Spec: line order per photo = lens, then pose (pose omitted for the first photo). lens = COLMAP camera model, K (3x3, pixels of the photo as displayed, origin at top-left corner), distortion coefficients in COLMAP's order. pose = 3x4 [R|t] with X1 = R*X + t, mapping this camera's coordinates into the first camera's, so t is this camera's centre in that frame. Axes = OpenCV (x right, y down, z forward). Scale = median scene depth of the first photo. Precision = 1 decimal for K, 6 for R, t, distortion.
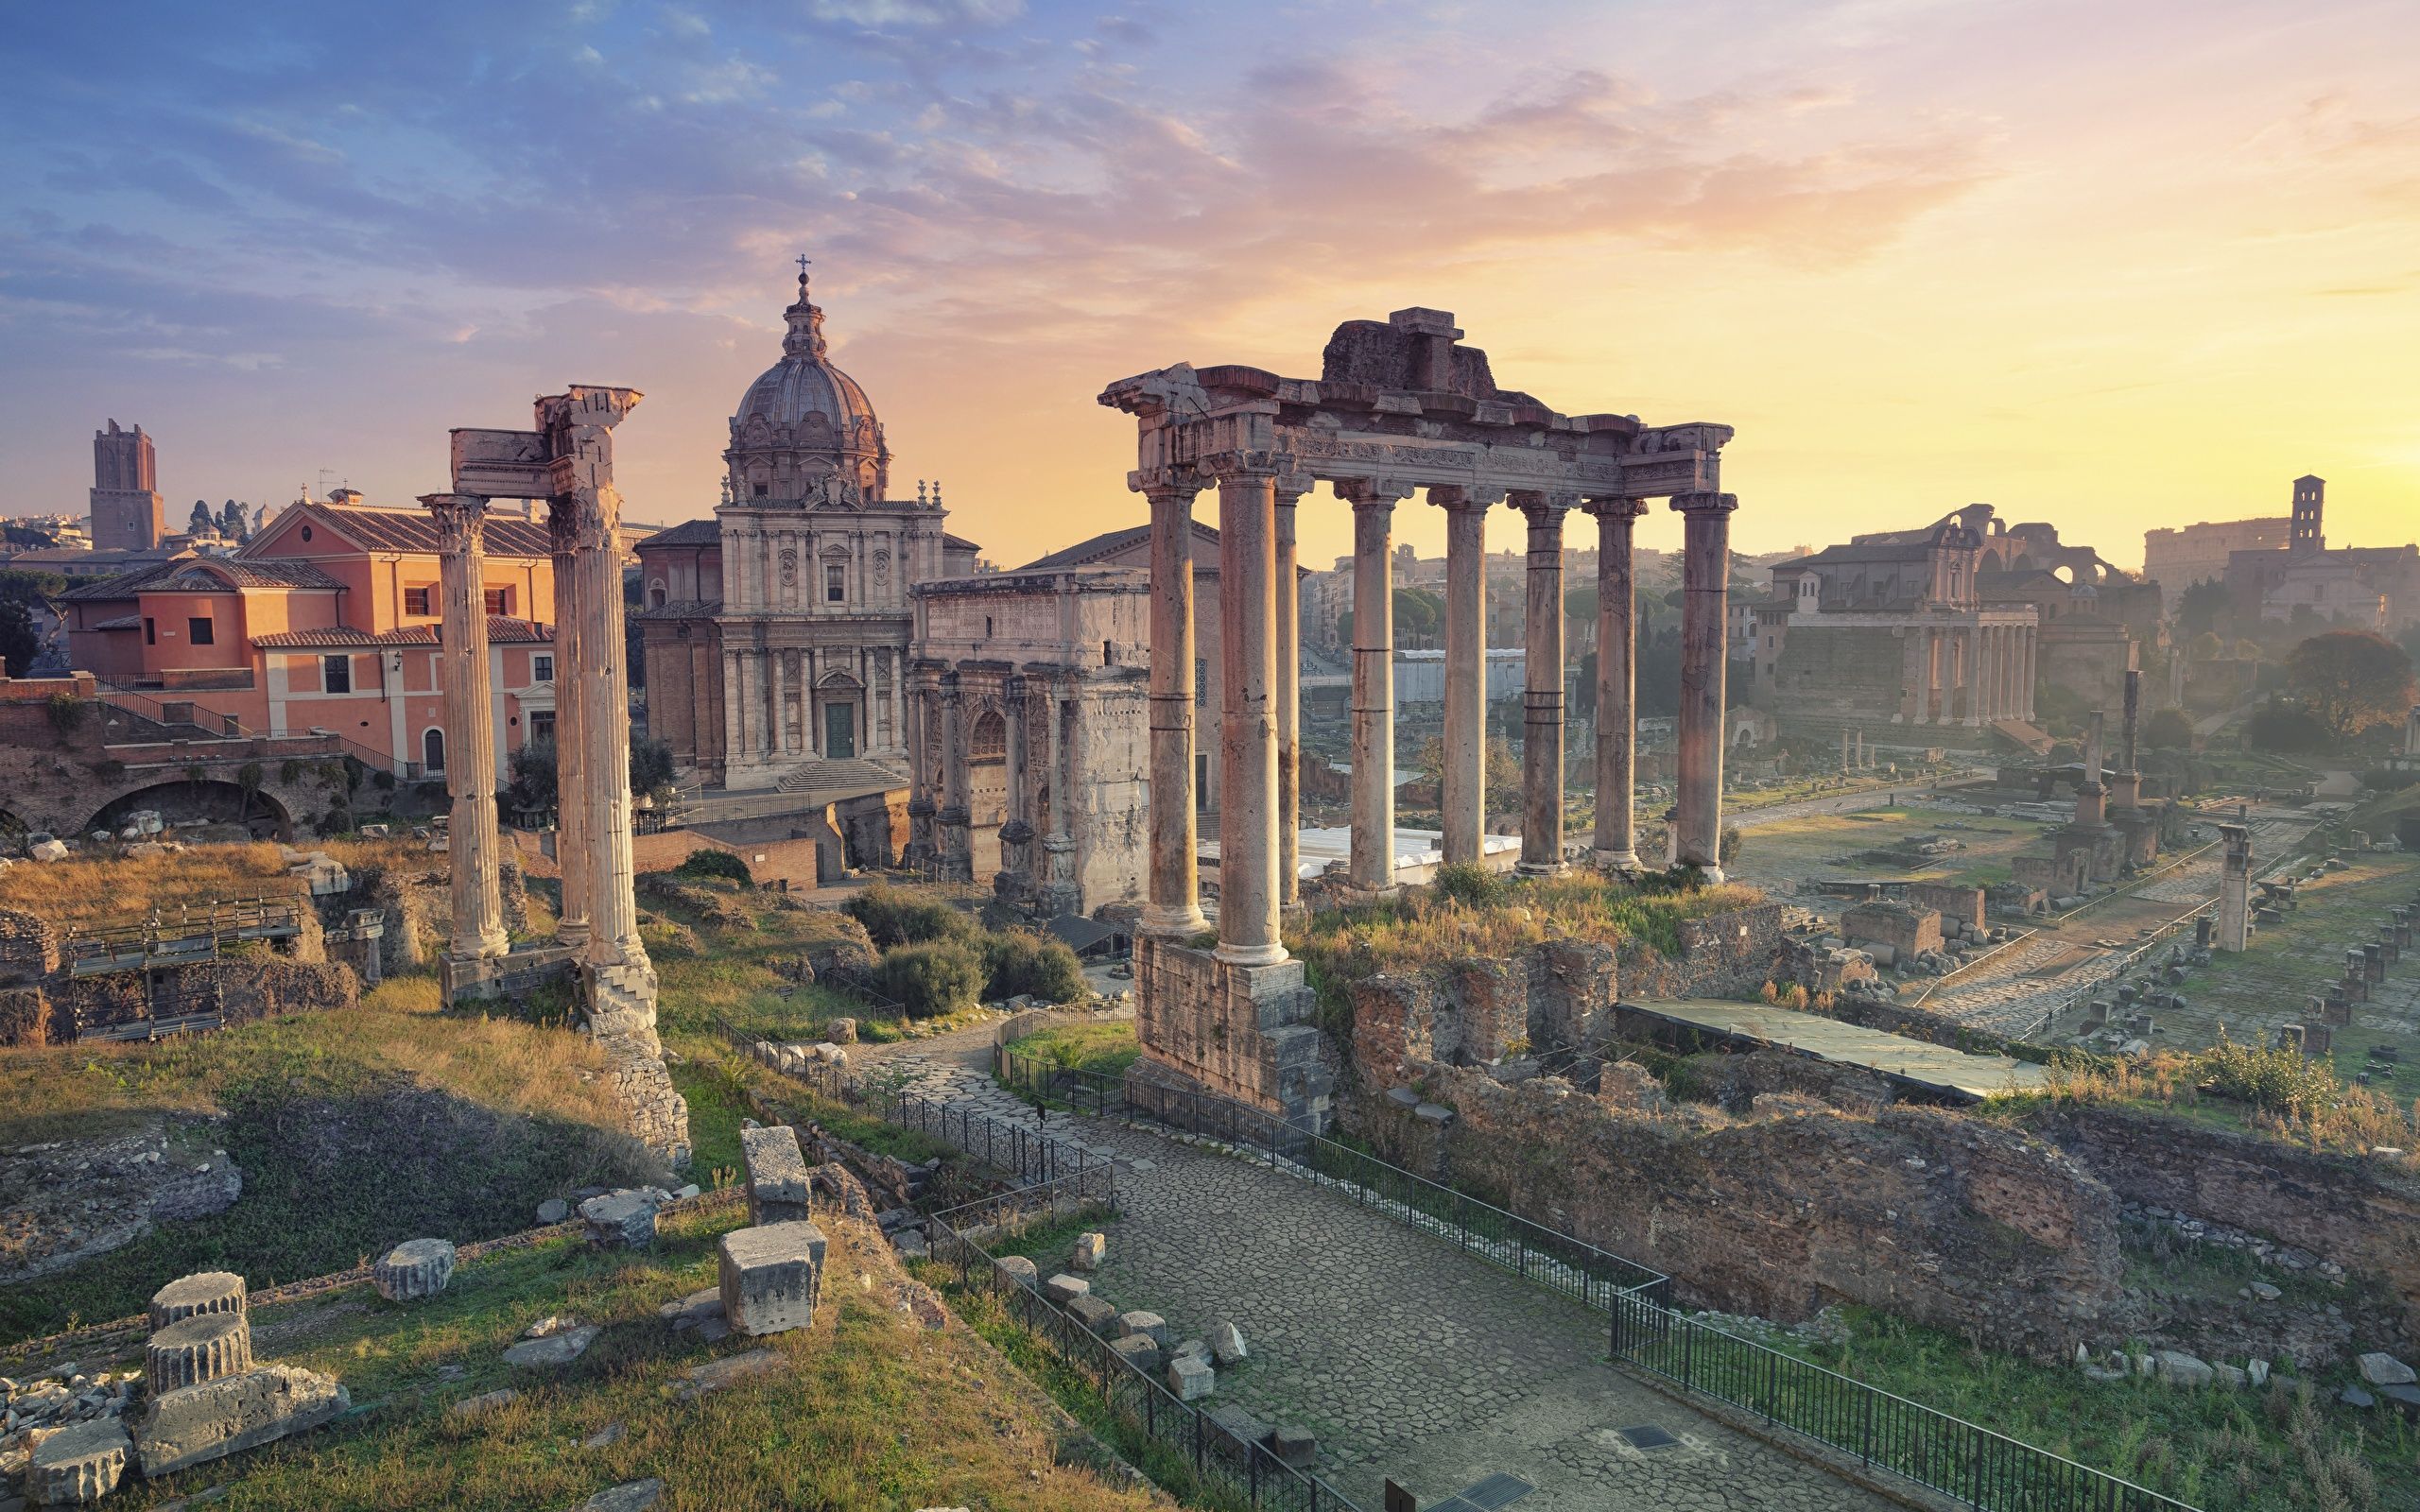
lens RADIAL K [[1448.2, 0, 1219.8], [0, 1448.2, 738.1], [0, 0, 1]] dist [-0.048631, 0.010036]
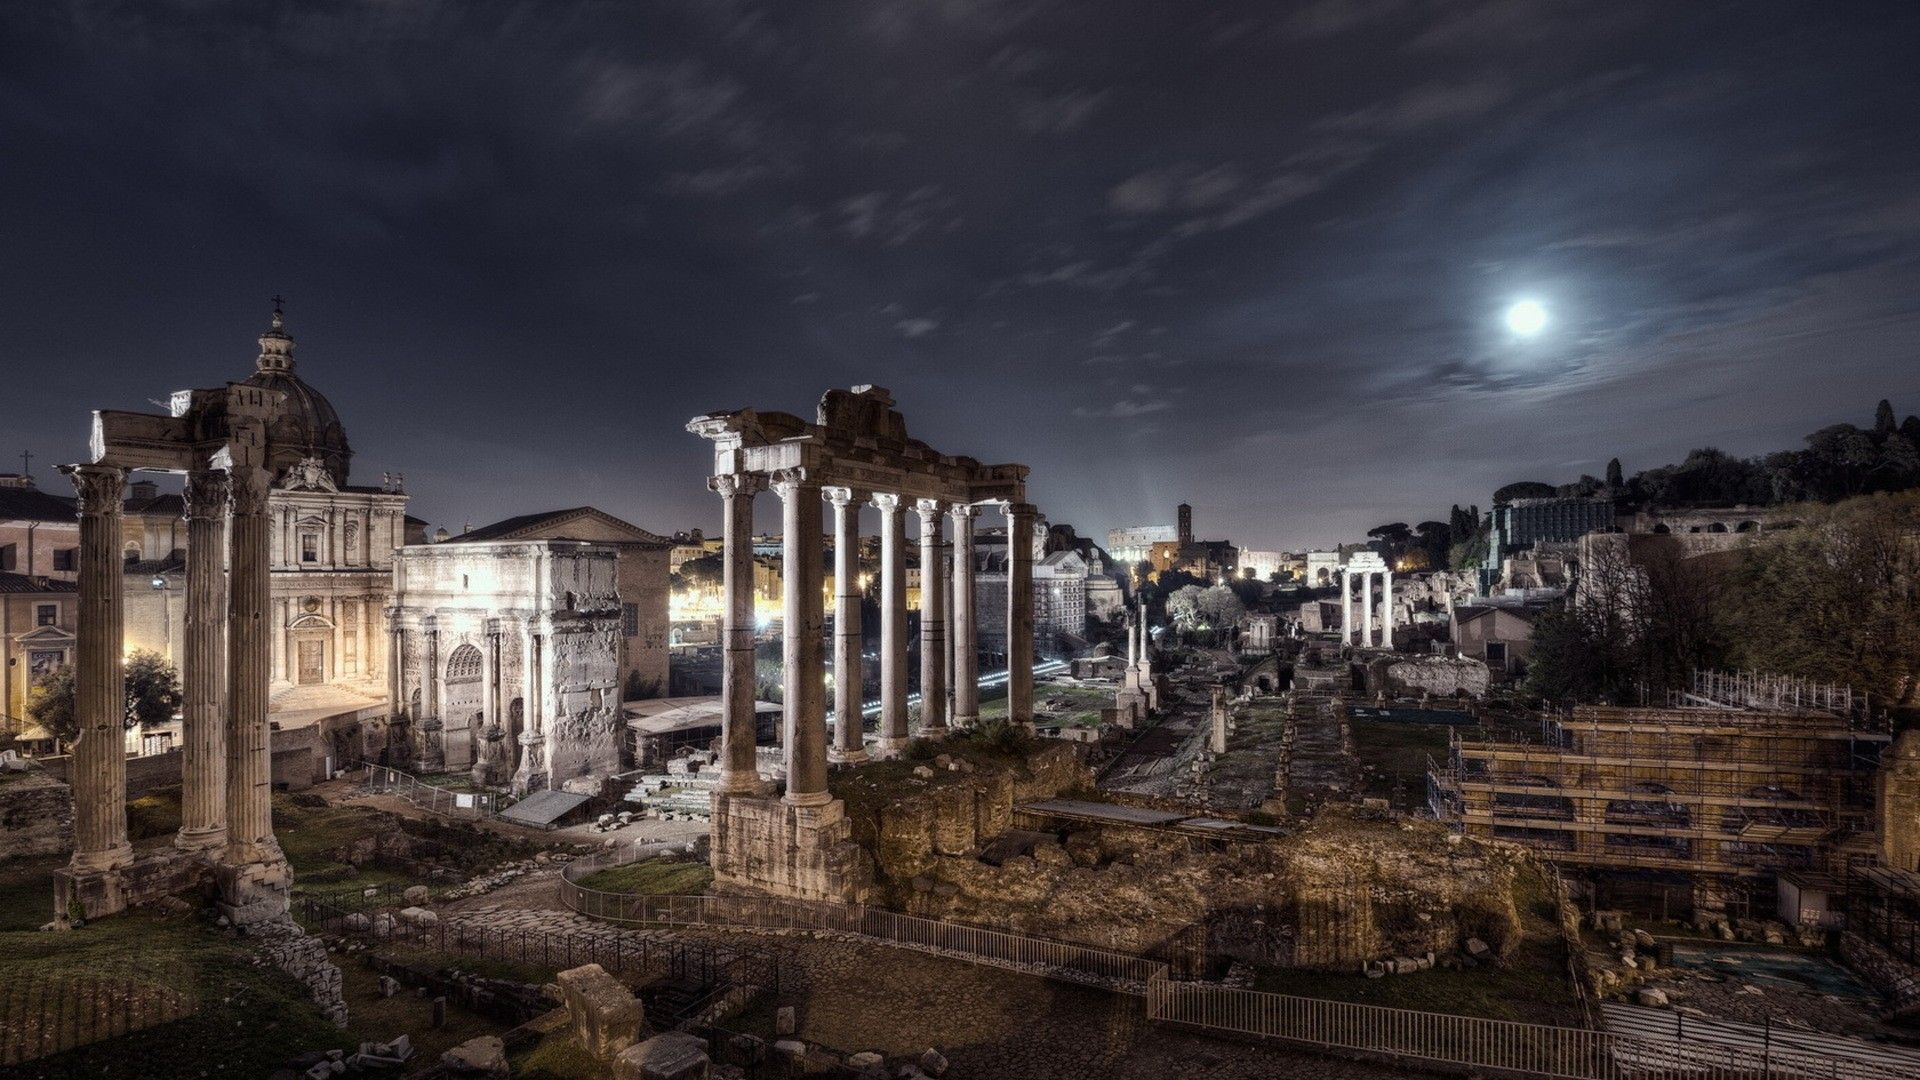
lens RADIAL K [[914.8, 0, 954.4], [0, 914.8, 567.5], [0, 0, 1]] dist [-0.015591, -0.004838]
pose [[0.903607, 0.007319, 0.428300, -0.204934], [0.032579, 0.995784, -0.085749, -0.002798], [-0.427122, 0.091437, 0.899559, 0.051625]]
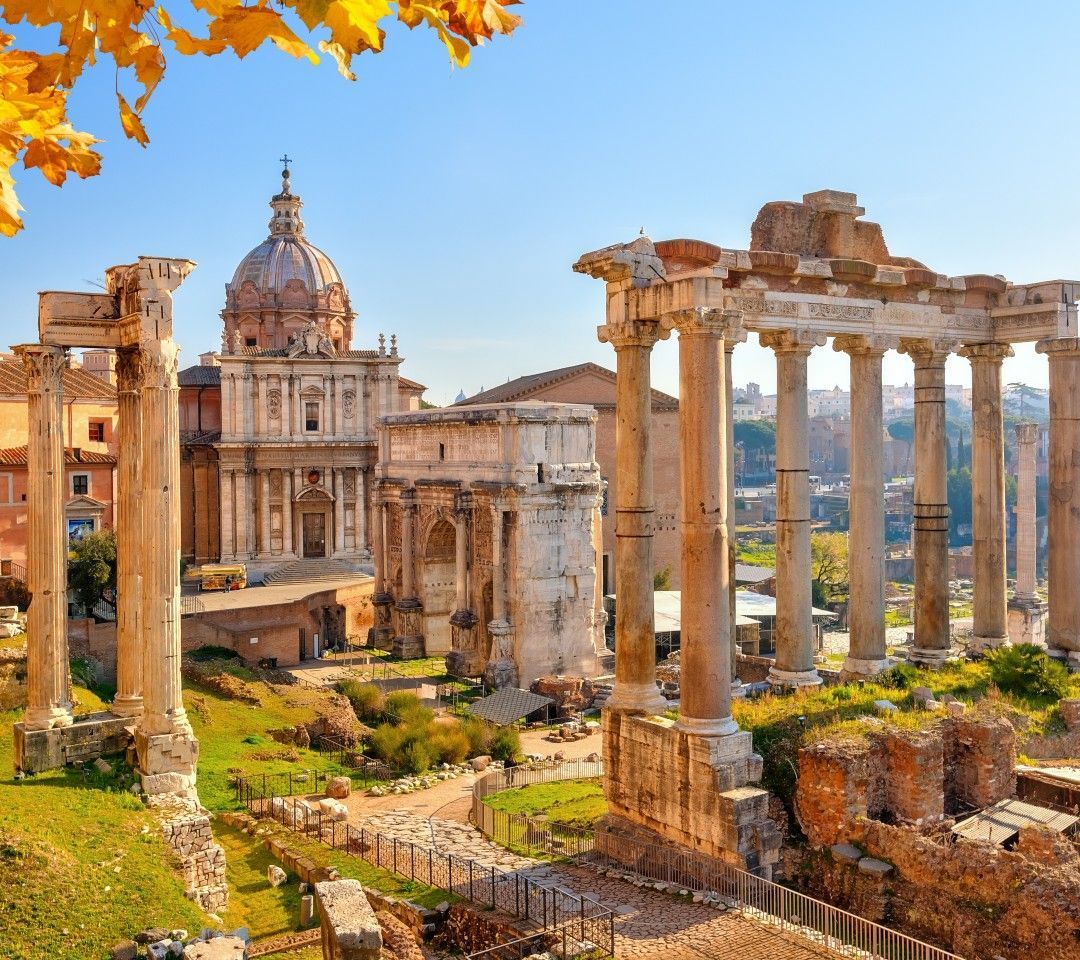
lens RADIAL K [[1163.9, 0, 551.0], [0, 1163.9, 459.3], [0, 0, 1]] dist [0.016383, 0.000000]
pose [[0.999466, -0.003405, -0.032497, -0.061882], [0.001163, 0.997633, -0.068747, -0.003270], [0.032654, 0.068672, 0.997105, 0.019998]]
